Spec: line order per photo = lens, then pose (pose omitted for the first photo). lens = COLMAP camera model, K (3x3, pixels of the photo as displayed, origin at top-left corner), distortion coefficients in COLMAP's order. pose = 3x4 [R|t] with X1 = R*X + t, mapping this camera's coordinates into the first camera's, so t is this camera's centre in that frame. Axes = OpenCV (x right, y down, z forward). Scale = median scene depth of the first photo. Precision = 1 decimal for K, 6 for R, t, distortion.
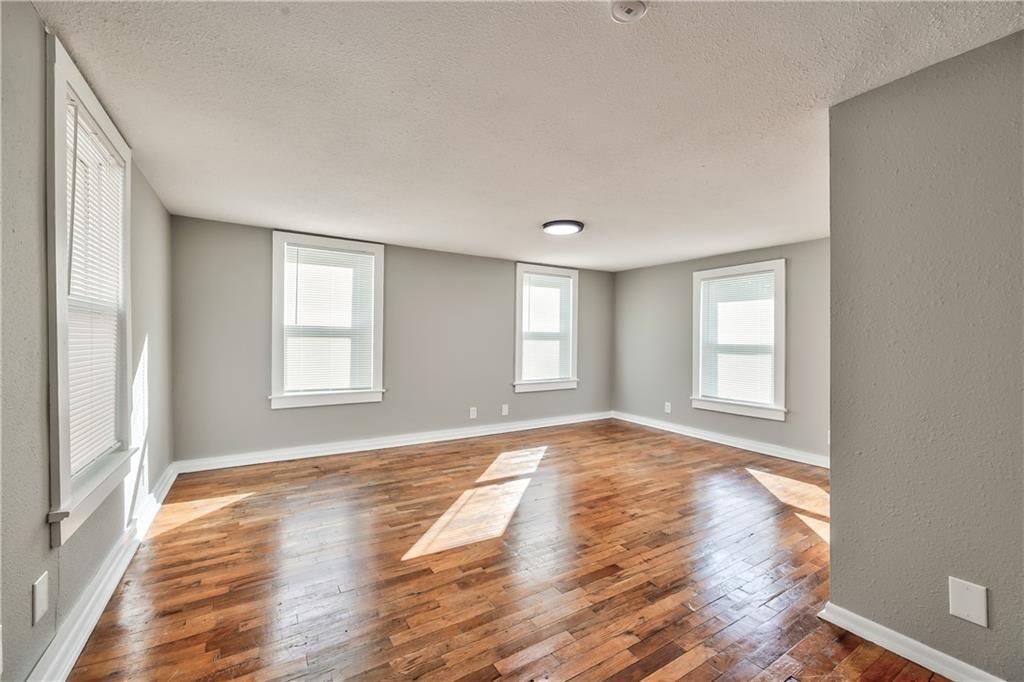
lens RADIAL K [[402.6, 0, 519.4], [0, 402.6, 340.8], [0, 0, 1]] dist [-0.003109, -0.000291]
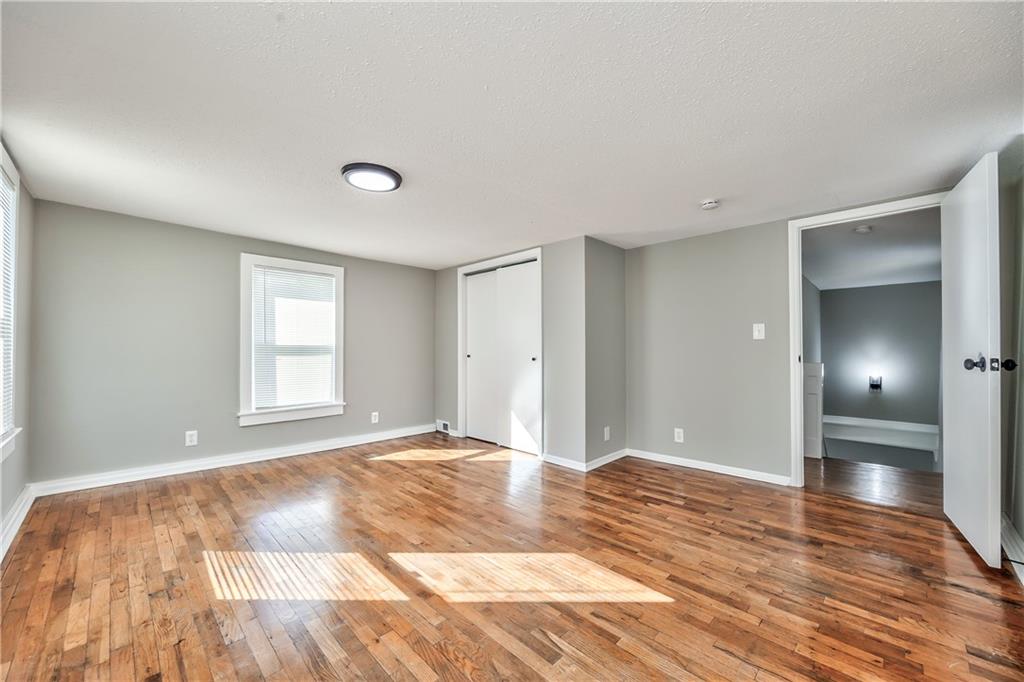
lens RADIAL K [[402.6, 0, 519.4], [0, 402.6, 340.8], [0, 0, 1]] dist [-0.003109, -0.000291]
pose [[-0.232616, 0.006233, 0.972549, -0.686264], [-0.010140, 0.999910, -0.008834, 0.002326], [-0.972516, -0.011917, -0.232532, 0.996637]]
